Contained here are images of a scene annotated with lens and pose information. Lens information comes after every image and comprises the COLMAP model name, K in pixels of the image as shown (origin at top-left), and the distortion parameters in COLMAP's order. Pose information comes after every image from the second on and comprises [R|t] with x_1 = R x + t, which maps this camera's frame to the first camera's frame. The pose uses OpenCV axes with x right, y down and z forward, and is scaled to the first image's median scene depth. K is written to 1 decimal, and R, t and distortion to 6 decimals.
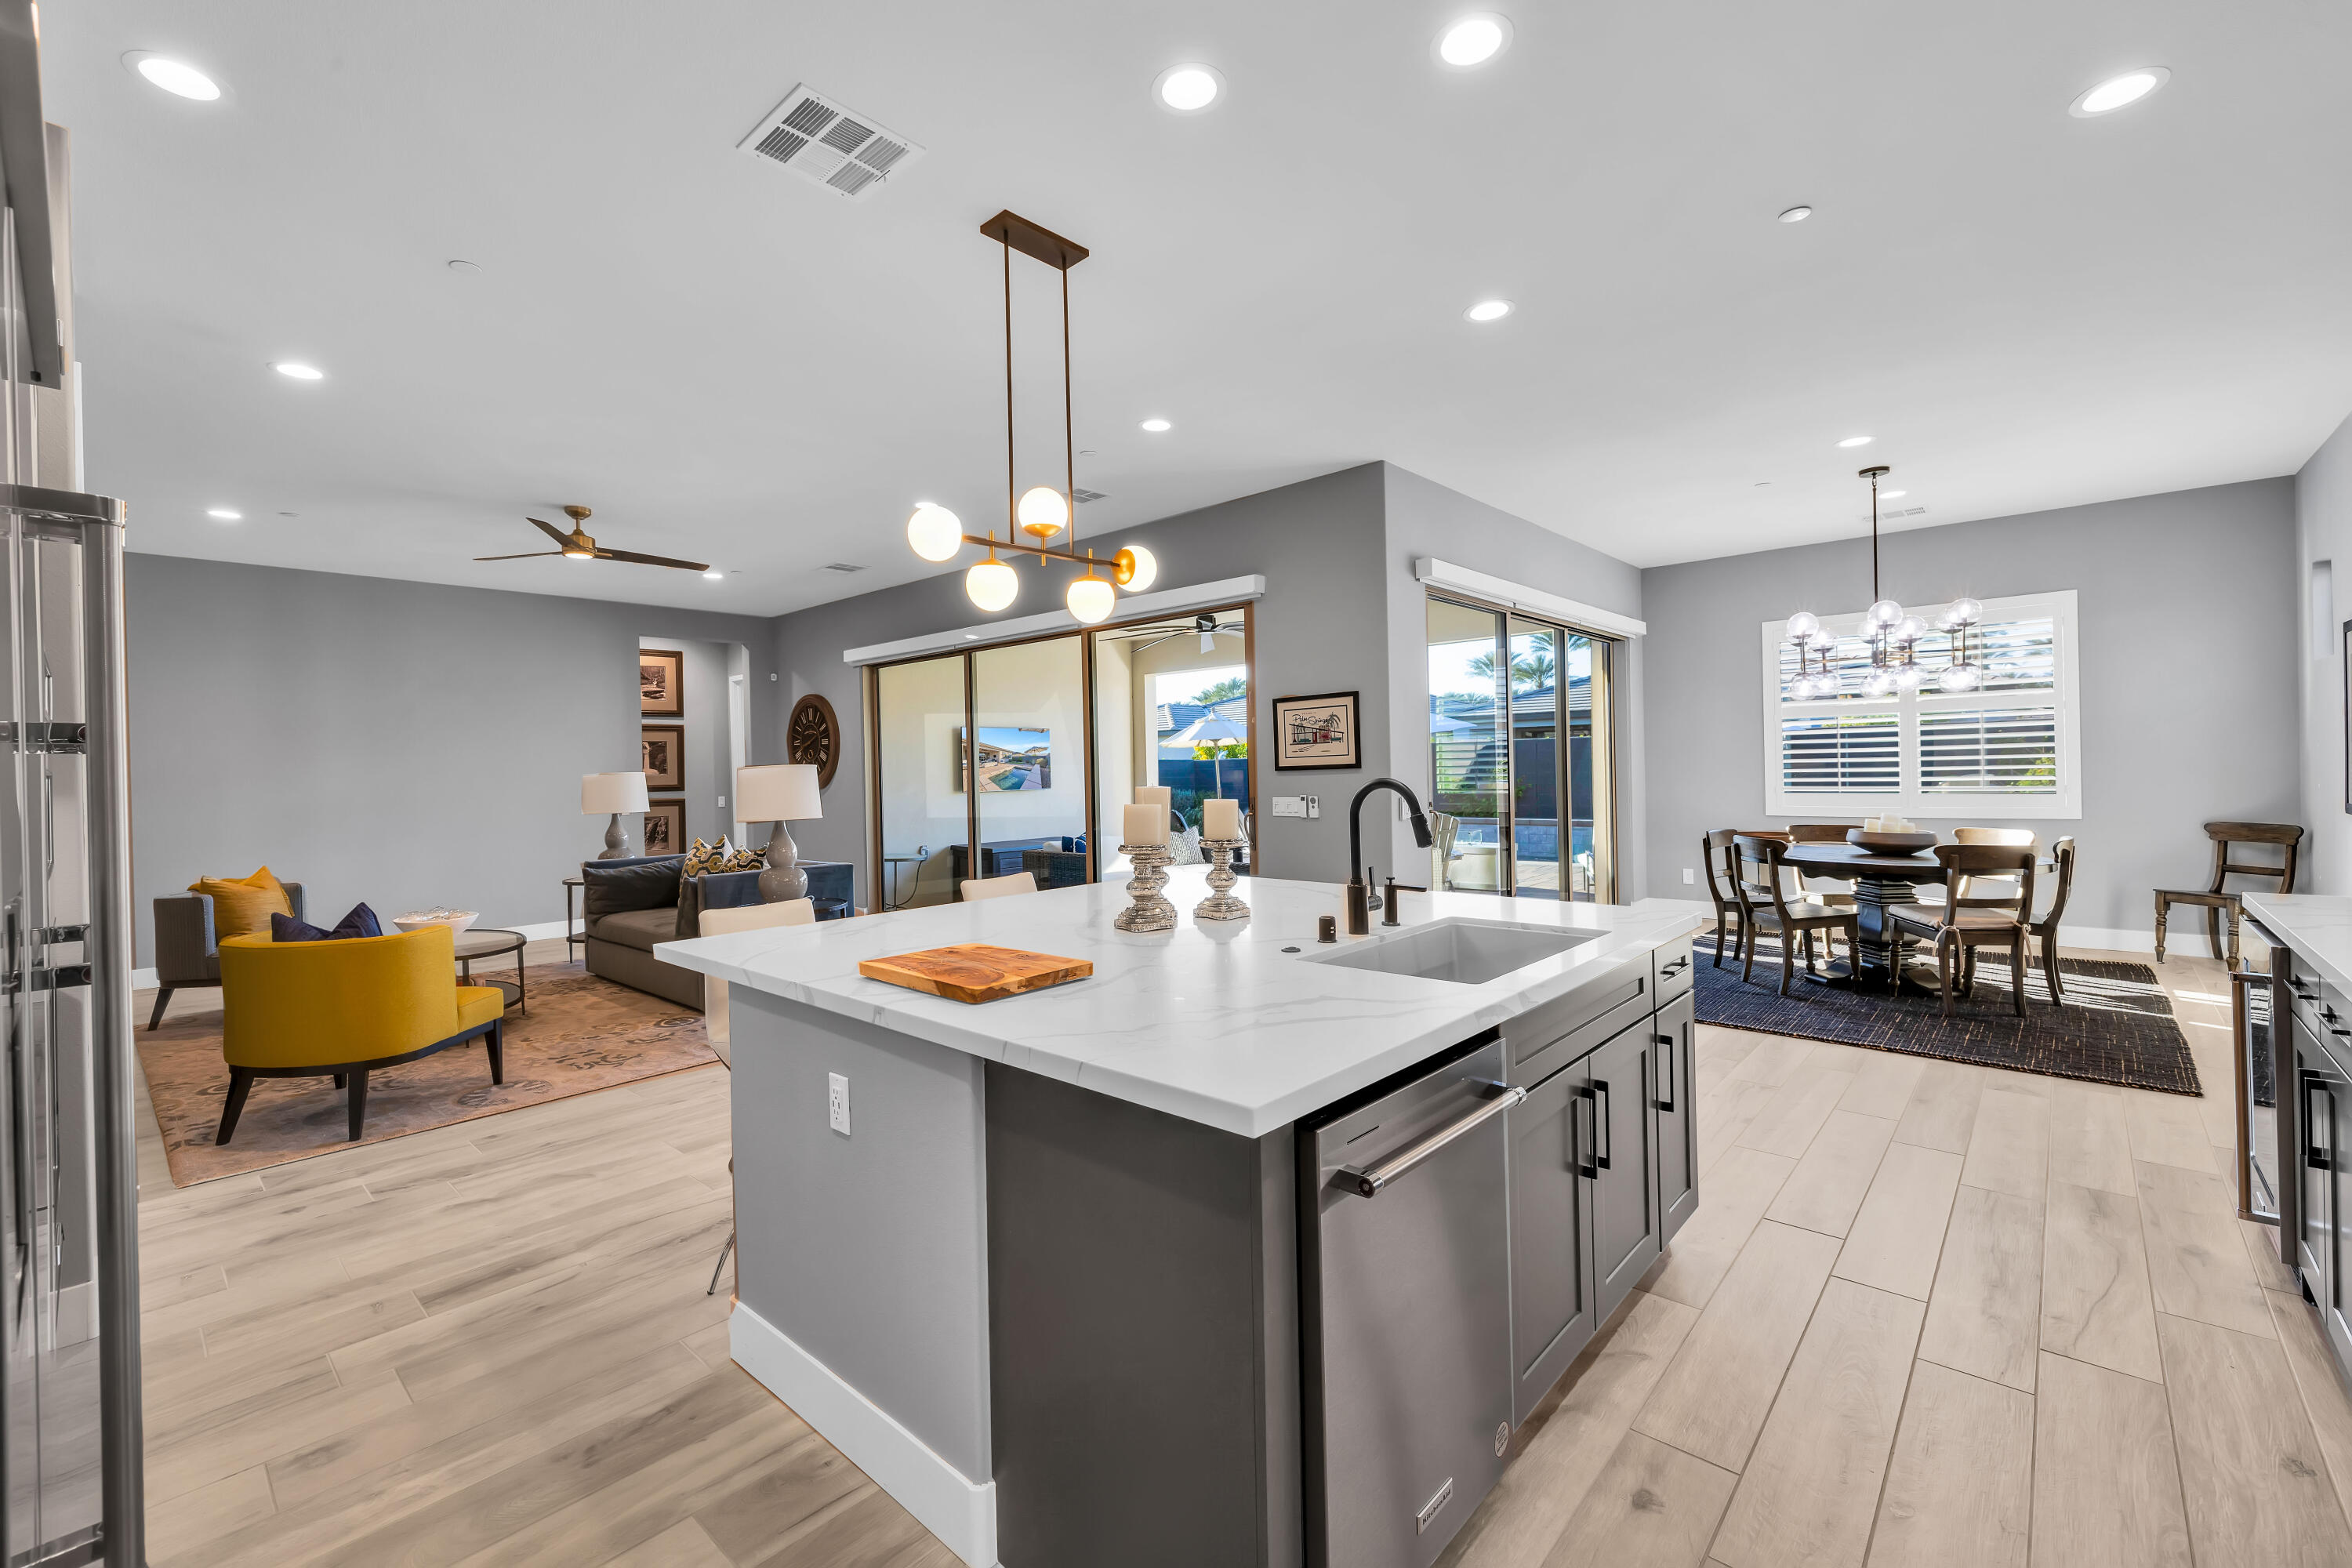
lens RADIAL K [[984.7, 0, 1162.2], [0, 984.7, 772.7], [0, 0, 1]] dist [0.000232, 0.000476]
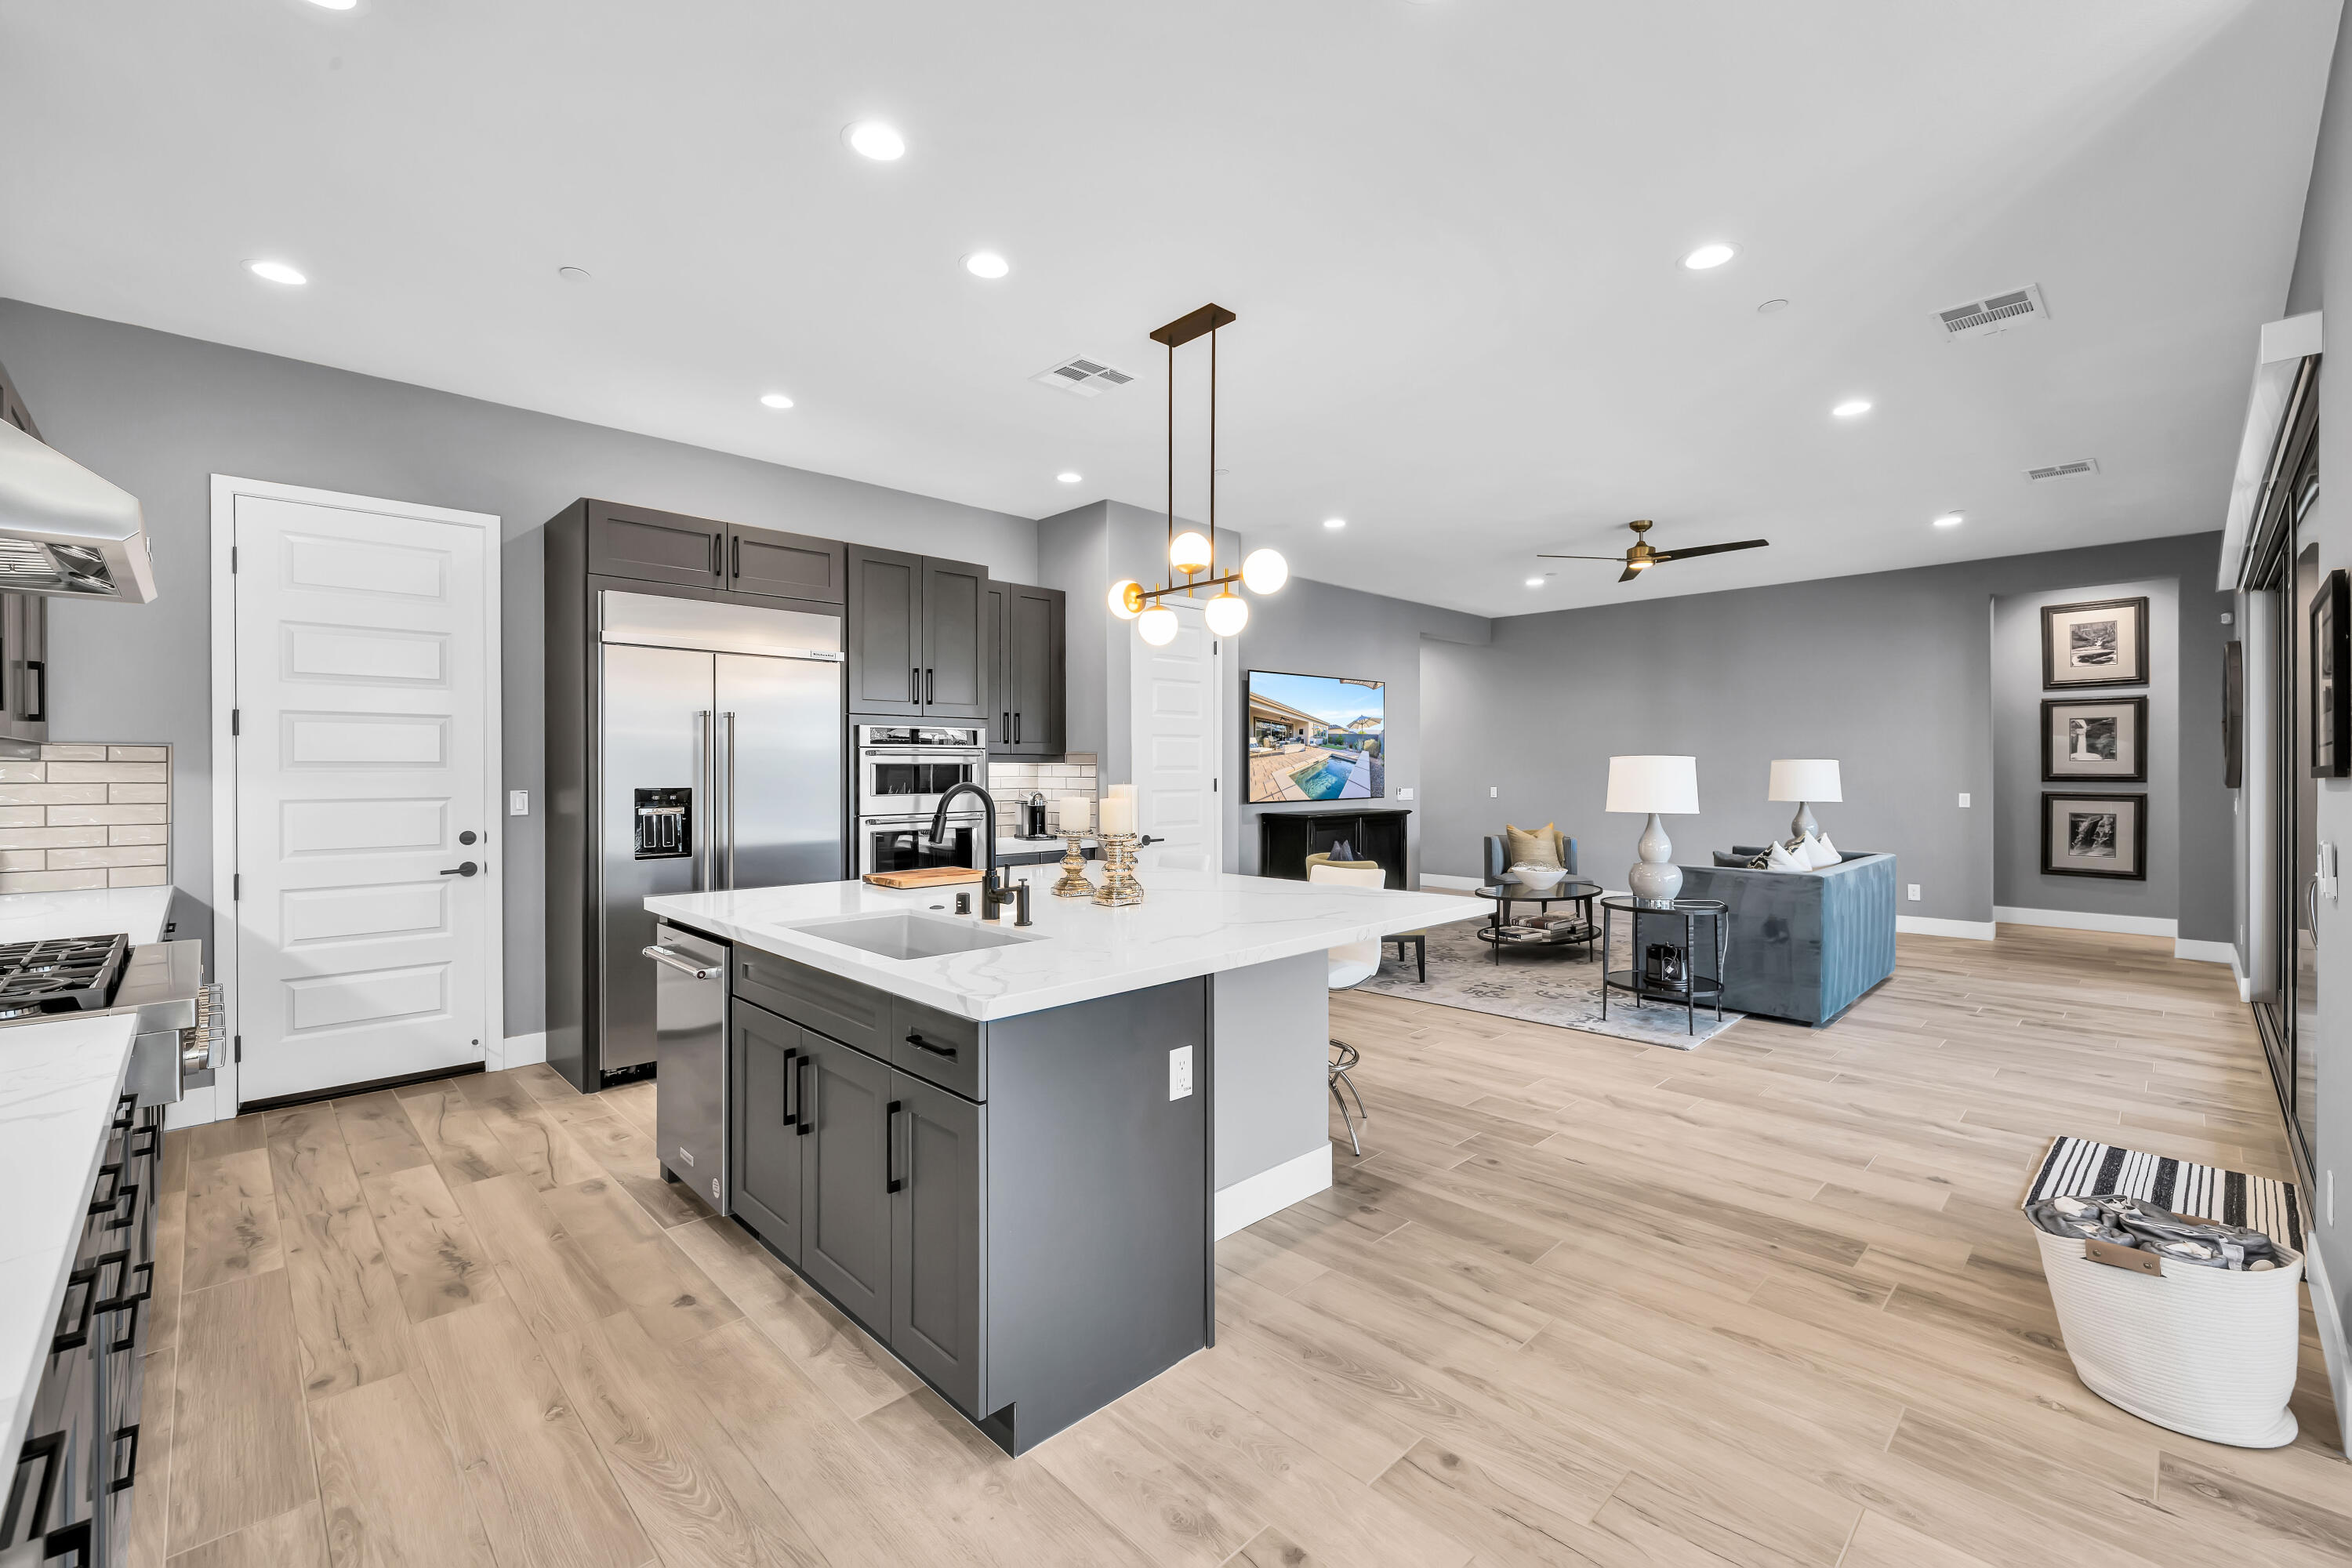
lens RADIAL K [[984.7, 0, 1162.2], [0, 984.7, 772.7], [0, 0, 1]] dist [0.000232, 0.000476]
pose [[-0.061242, 0.025982, -0.997785, 0.533293], [-0.000502, 0.999660, 0.026061, -0.014168], [0.998123, 0.002097, -0.061208, 0.513810]]
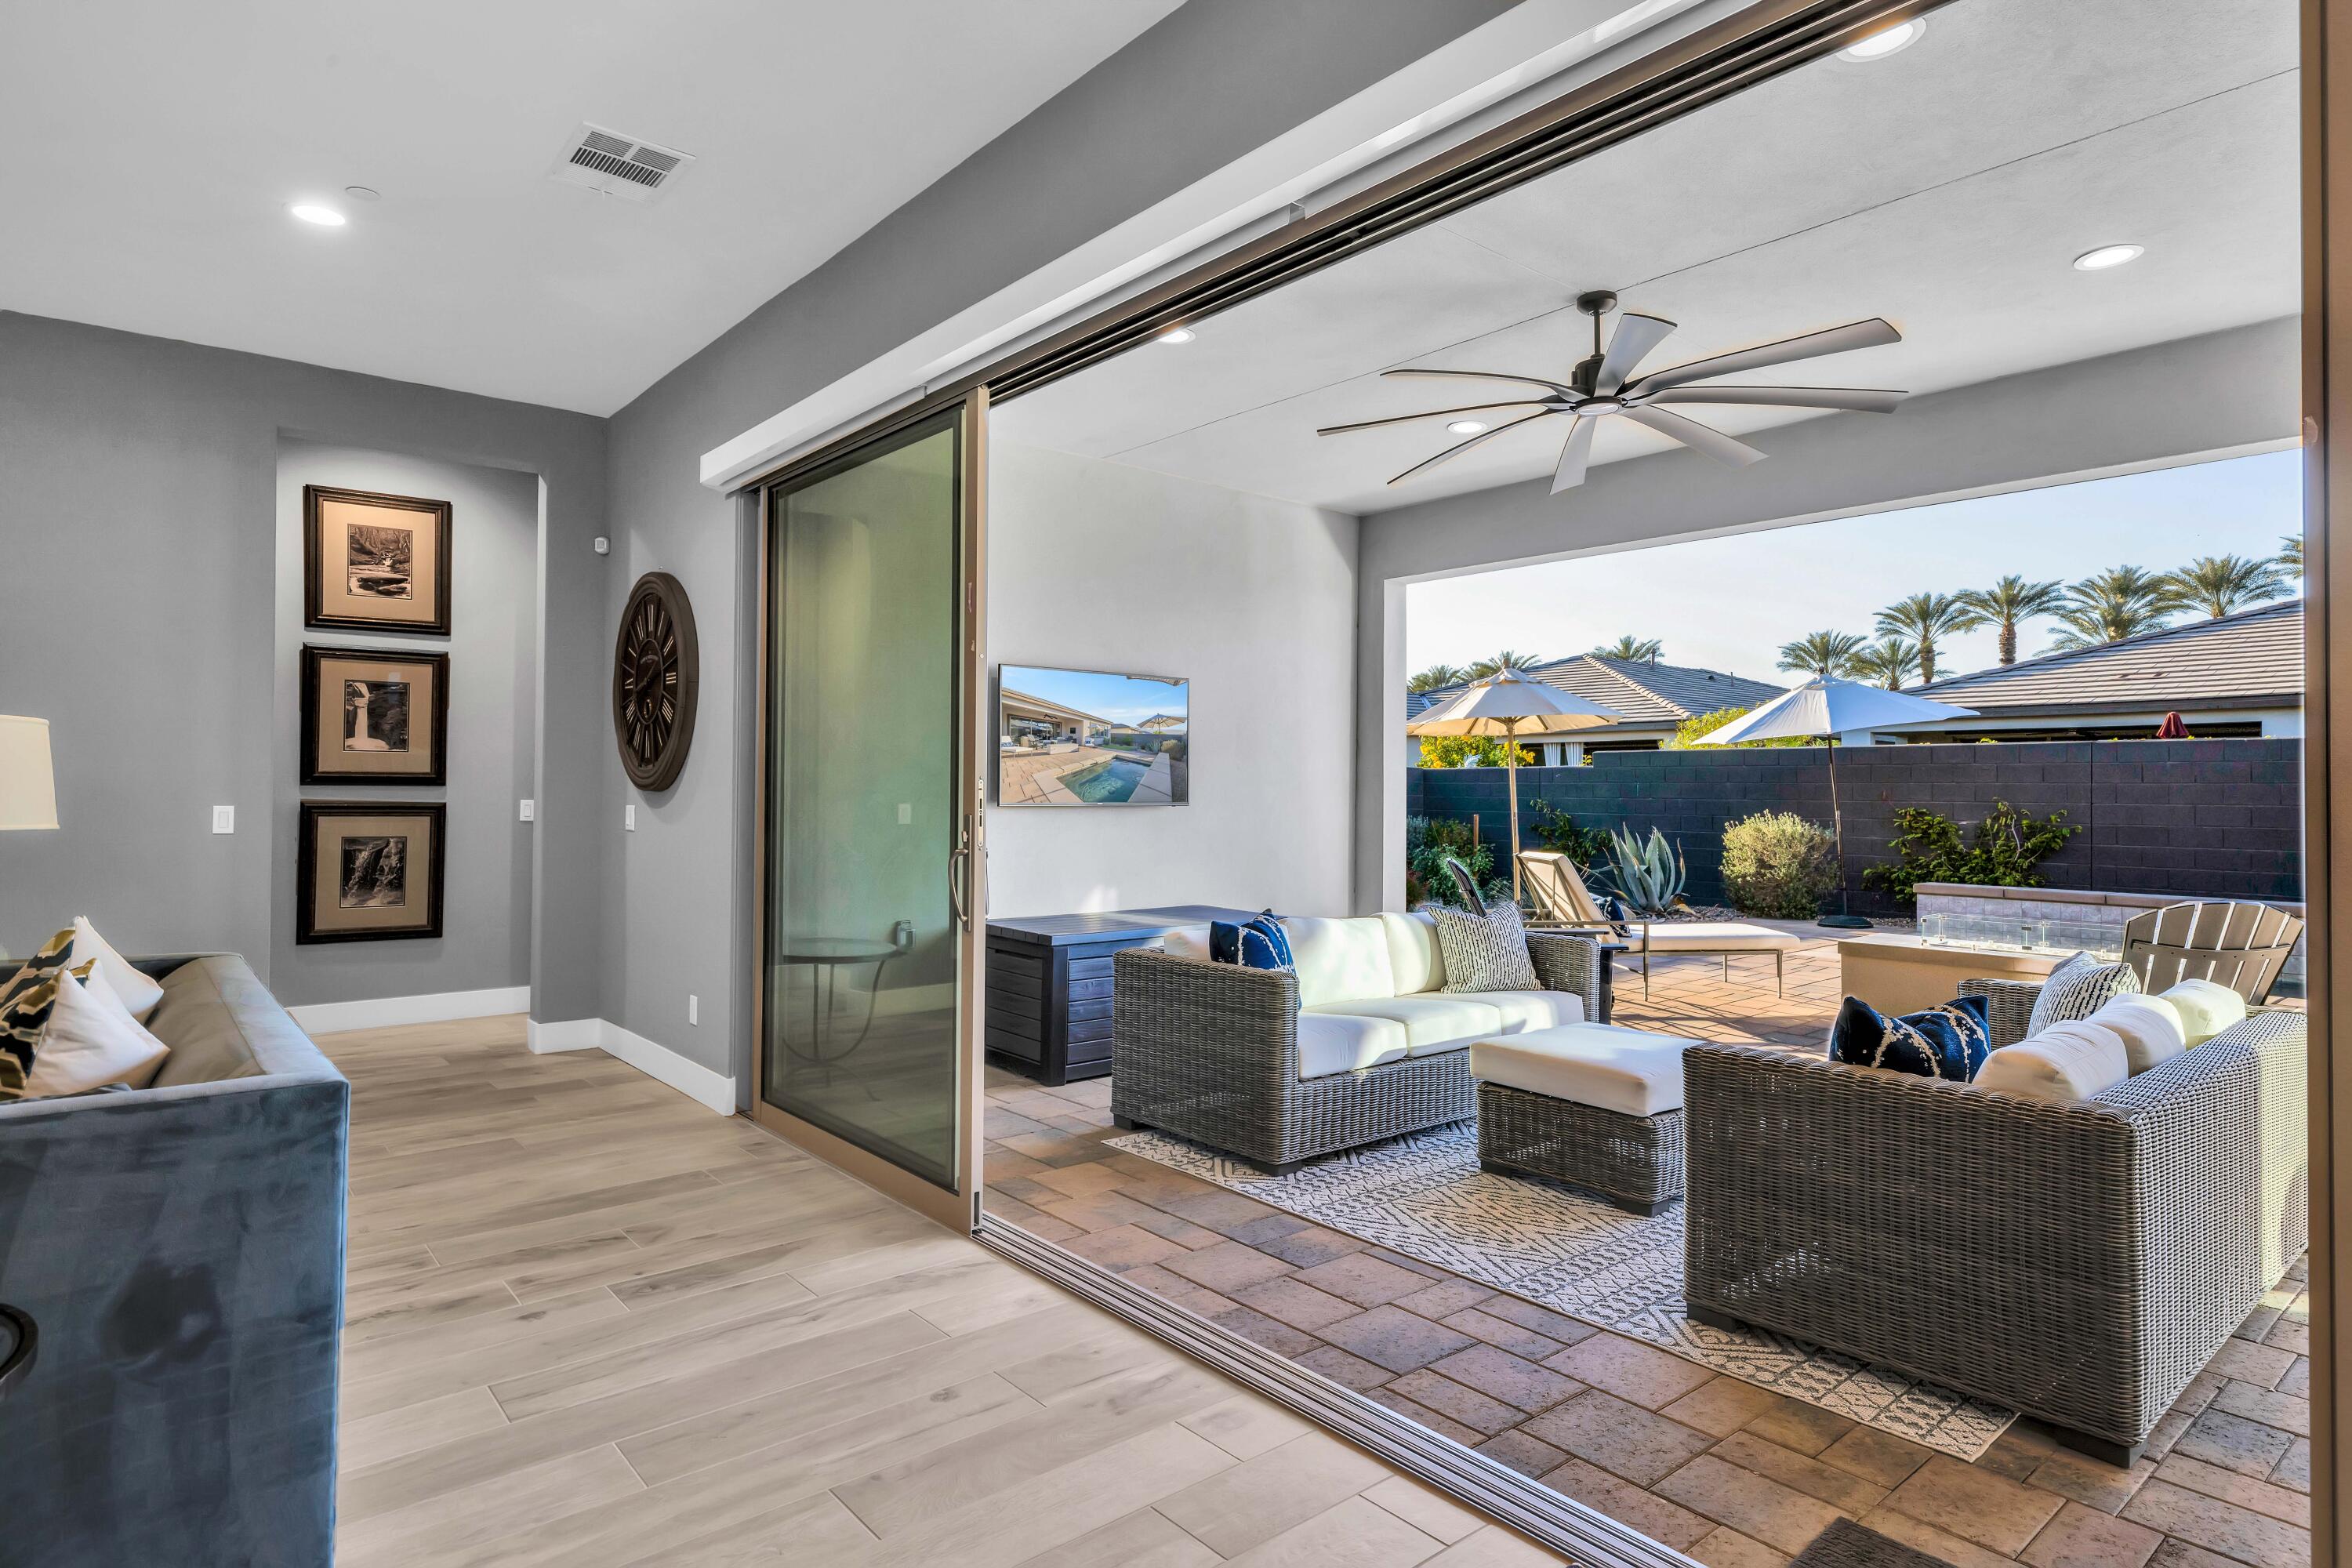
lens RADIAL K [[1265.9, 0, 1169.6], [0, 1265.9, 767.7], [0, 0, 1]] dist [0.001849, 0.000329]
pose [[0.990769, 0.026212, -0.133003, -0.077655], [-0.028667, 0.999452, -0.016575, 0.016241], [0.132496, 0.020235, 0.990977, 0.730457]]
